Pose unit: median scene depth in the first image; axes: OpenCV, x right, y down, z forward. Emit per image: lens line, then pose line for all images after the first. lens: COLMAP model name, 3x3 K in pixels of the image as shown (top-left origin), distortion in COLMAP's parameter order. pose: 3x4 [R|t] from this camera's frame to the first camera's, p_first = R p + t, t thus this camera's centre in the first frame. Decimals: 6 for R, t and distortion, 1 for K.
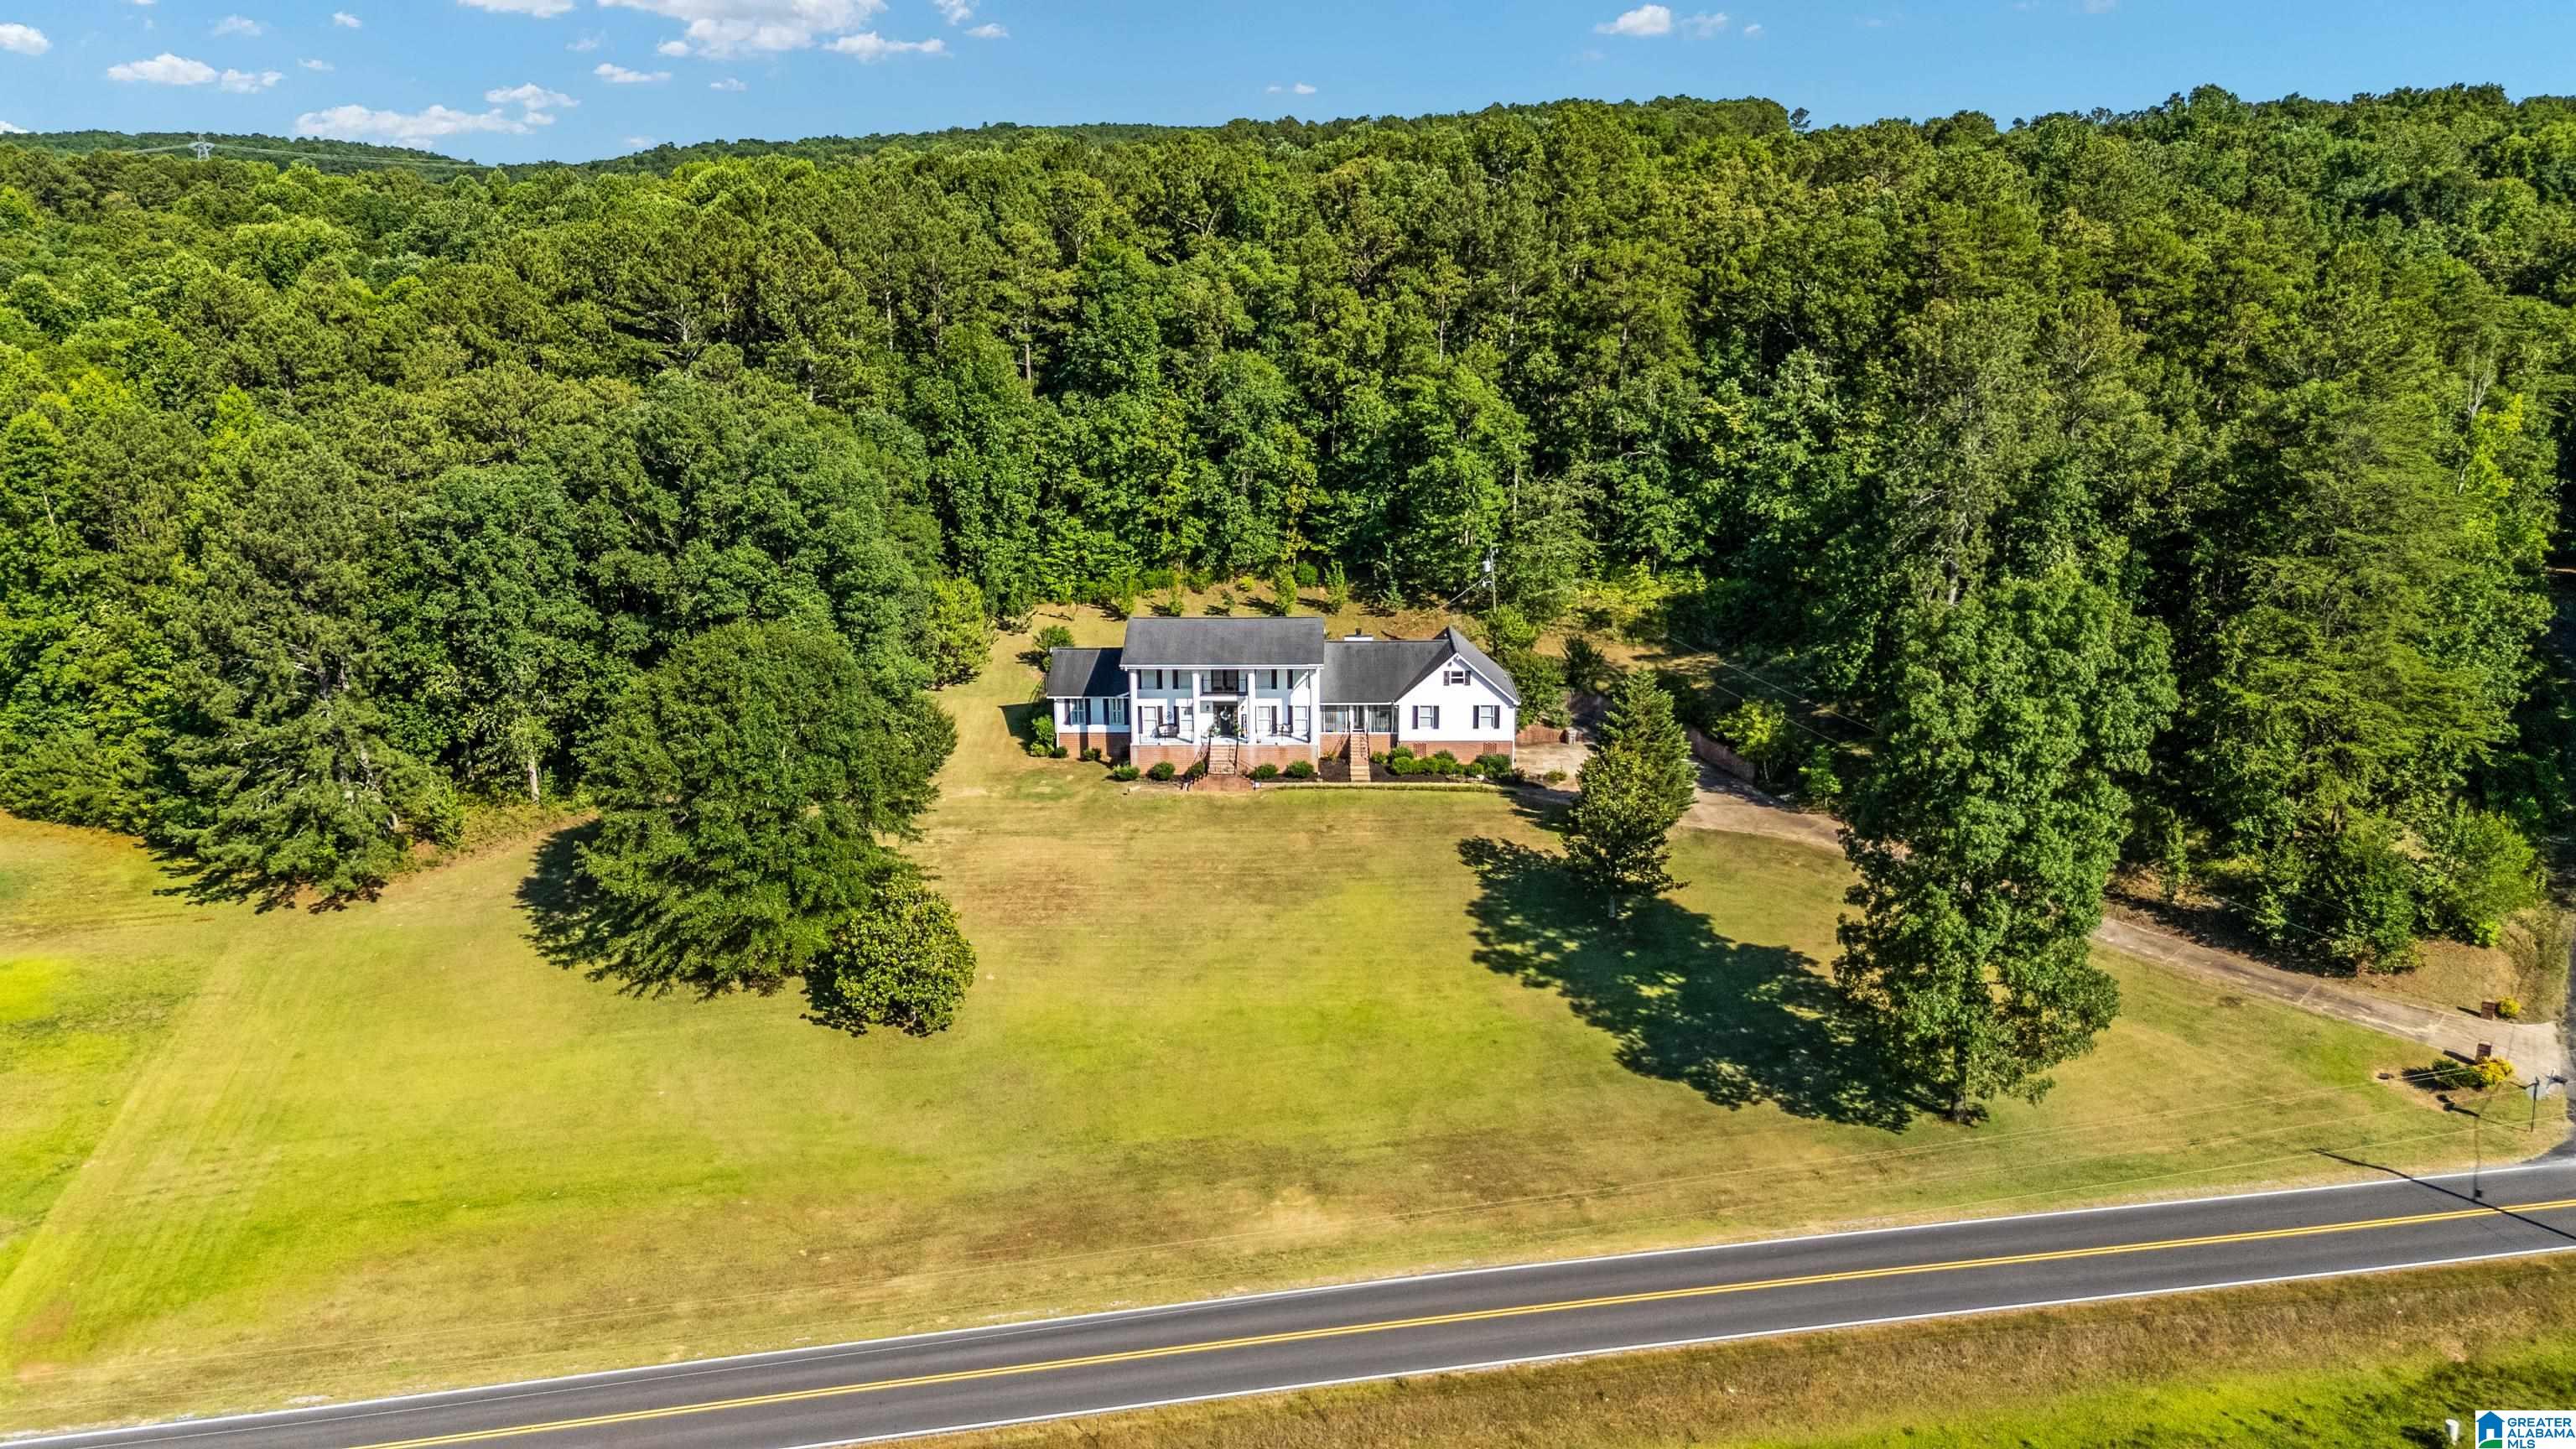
lens RADIAL K [[1843.1, 0, 1288.0], [0, 1843.1, 724.5], [0, 0, 1]] dist [0.008076, -0.001617]
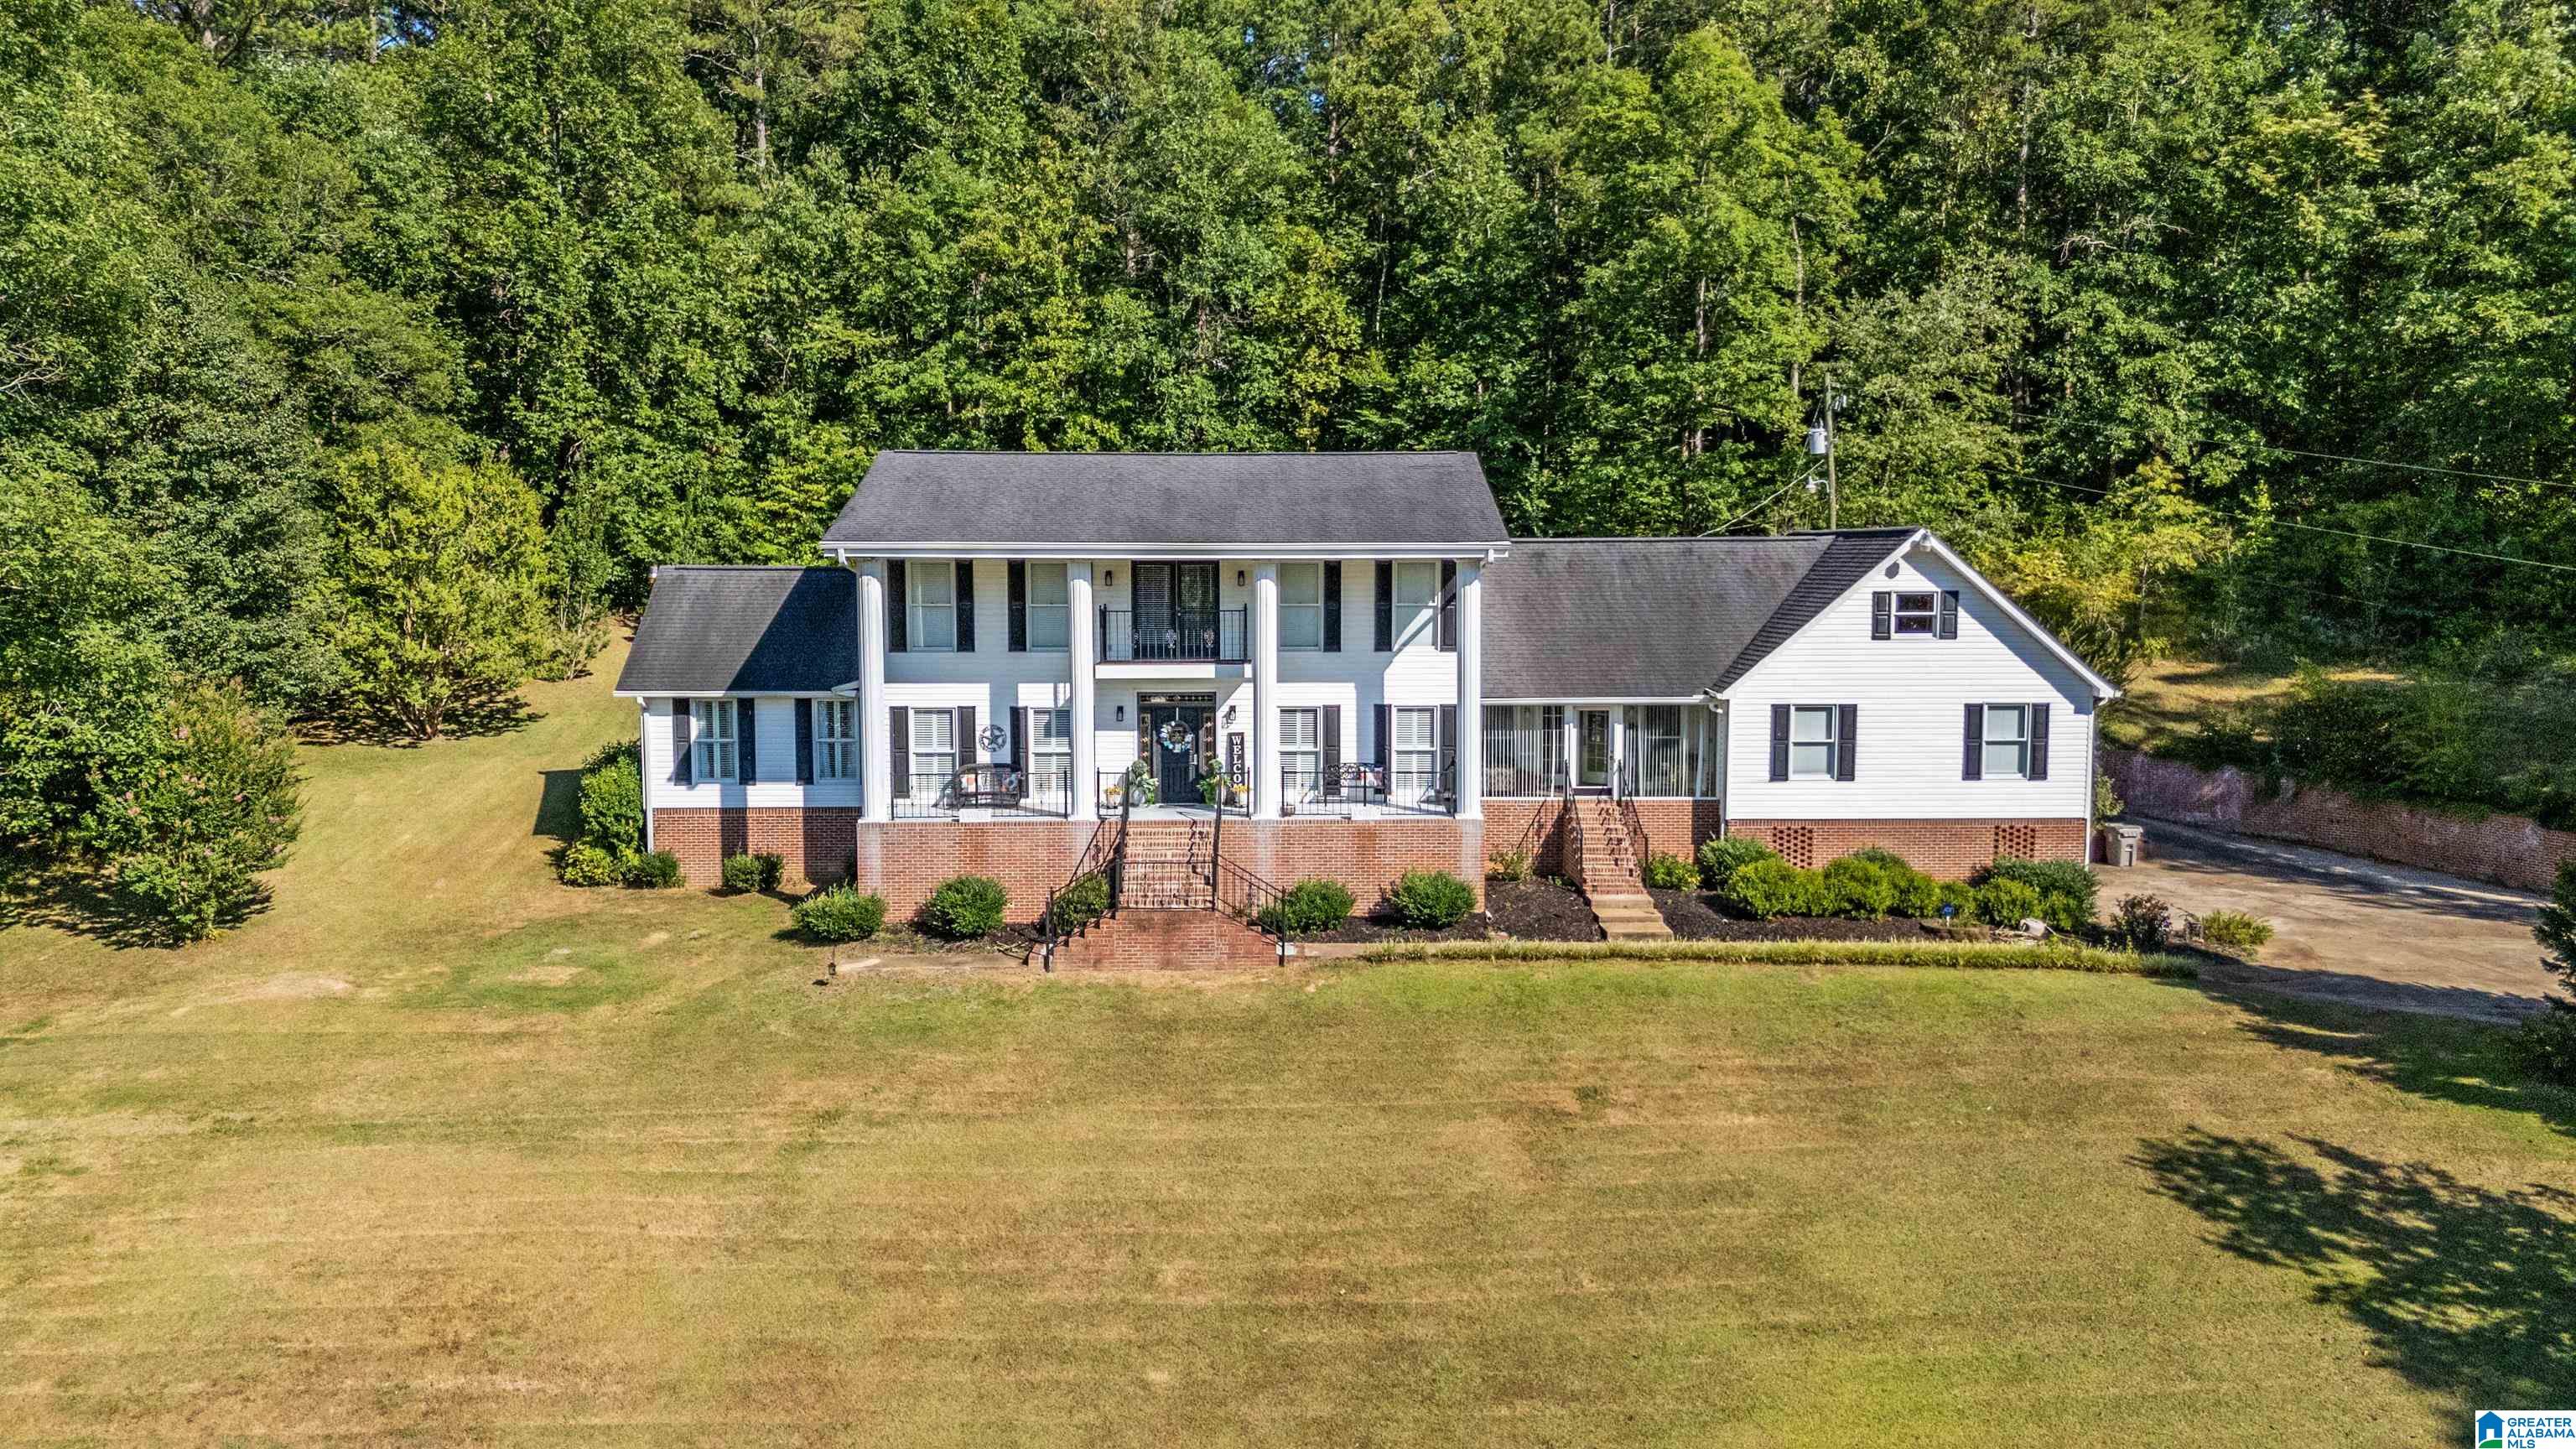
lens RADIAL K [[1885.3, 0, 1288.0], [0, 1885.3, 724.5], [0, 0, 1]] dist [0.026947, -0.000579]
pose [[0.998979, 0.002362, 0.045115, -0.029276], [0.004236, 0.989333, -0.145607, 0.039540], [-0.044977, 0.145650, 0.988313, 0.682006]]
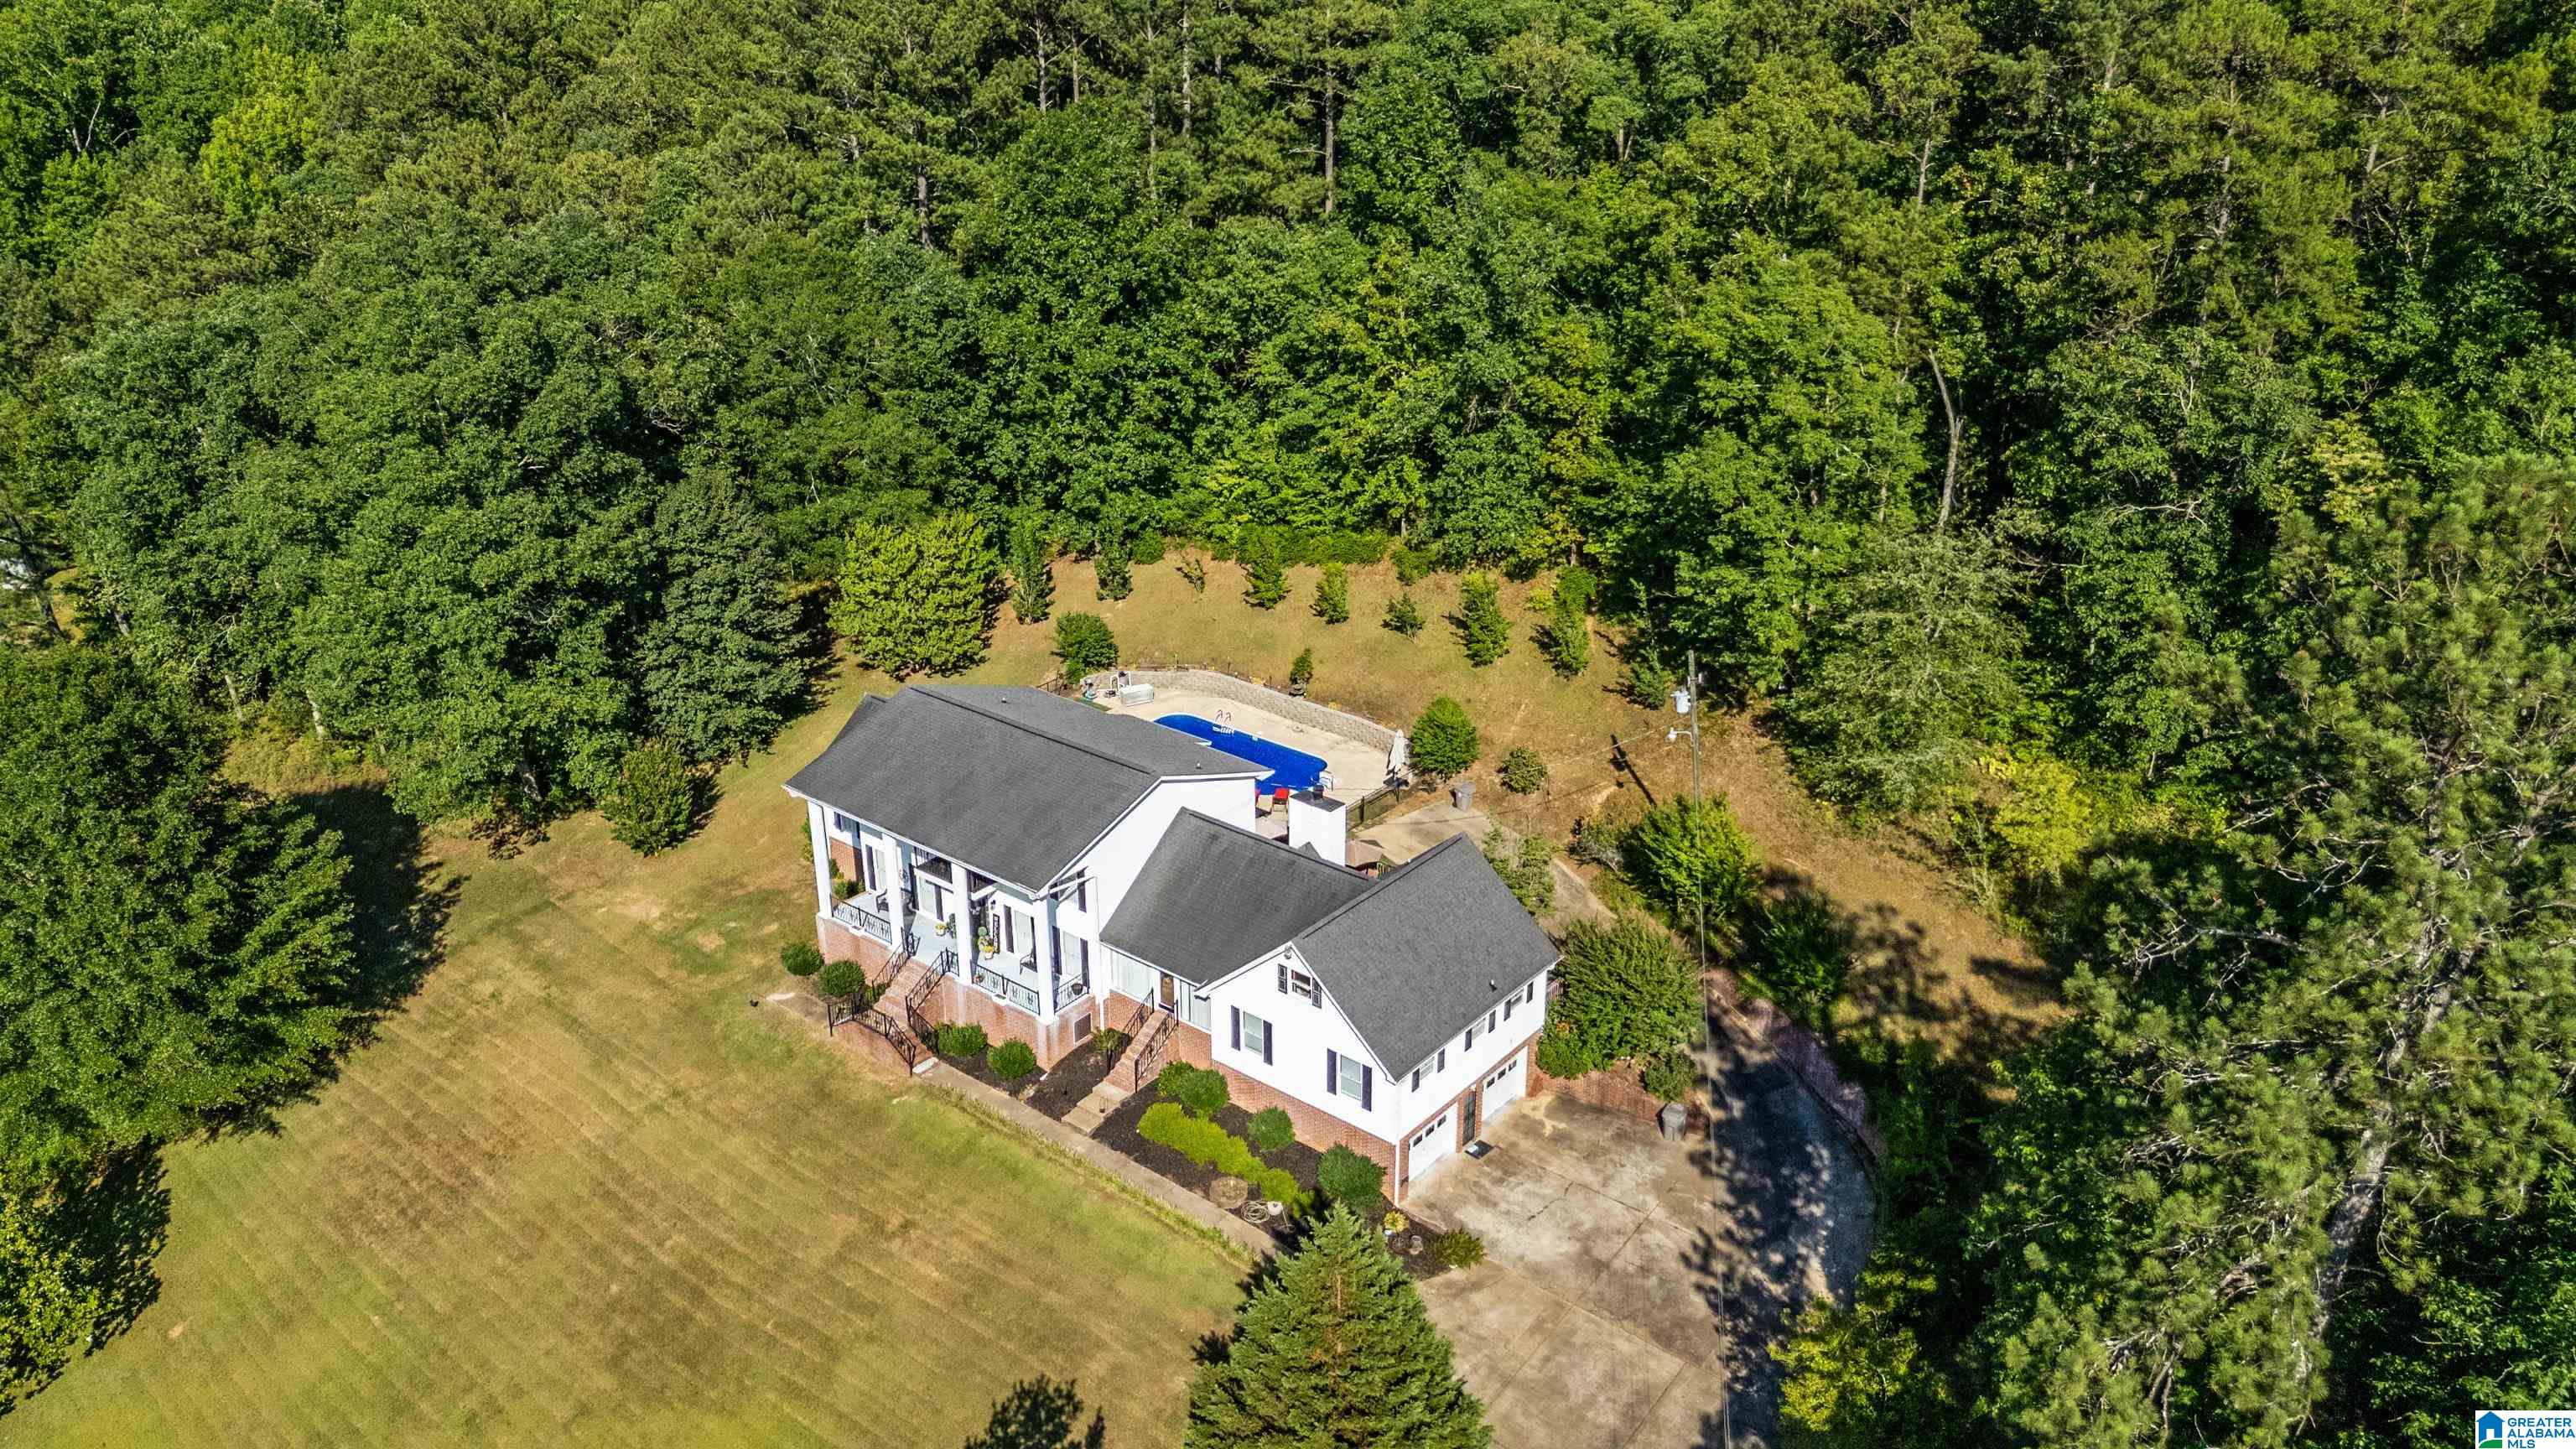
lens RADIAL K [[1843.1, 0, 1288.0], [0, 1843.1, 724.5], [0, 0, 1]] dist [0.008076, -0.001617]
pose [[0.800466, 0.243754, -0.547575, 0.328550], [-0.147162, 0.965534, 0.214682, -0.188999], [0.581031, -0.091263, 0.808748, 0.615996]]
